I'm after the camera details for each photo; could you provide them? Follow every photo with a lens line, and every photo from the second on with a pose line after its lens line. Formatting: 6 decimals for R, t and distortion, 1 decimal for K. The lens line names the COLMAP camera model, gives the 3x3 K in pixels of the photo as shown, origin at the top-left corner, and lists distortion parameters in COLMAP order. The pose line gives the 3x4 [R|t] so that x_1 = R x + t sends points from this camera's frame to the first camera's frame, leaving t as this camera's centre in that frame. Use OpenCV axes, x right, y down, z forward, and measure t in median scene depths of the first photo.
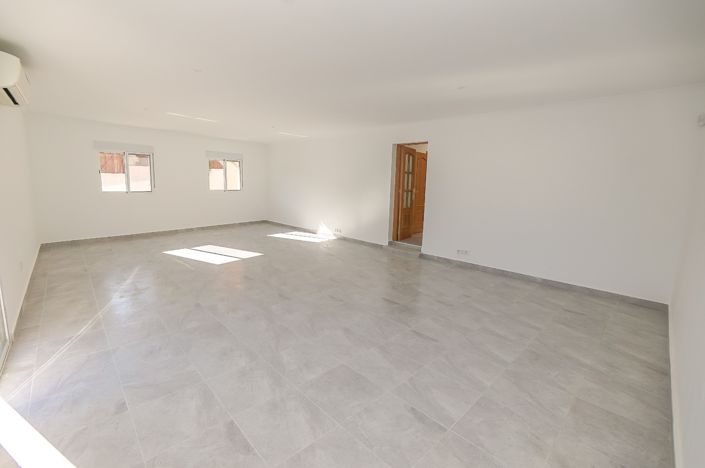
lens RADIAL K [[307.9, 0, 349.6], [0, 307.9, 230.7], [0, 0, 1]] dist [-0.026500, 0.000388]
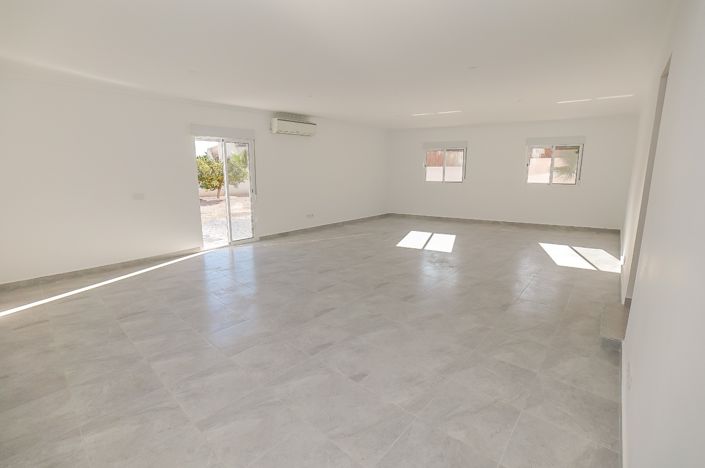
lens RADIAL K [[307.9, 0, 349.6], [0, 307.9, 230.7], [0, 0, 1]] dist [-0.026500, 0.000388]
pose [[0.072883, 0.162816, -0.983961, 0.548818], [-0.141177, 0.978335, 0.151428, -0.072278], [0.987298, 0.127877, 0.094290, 0.567300]]
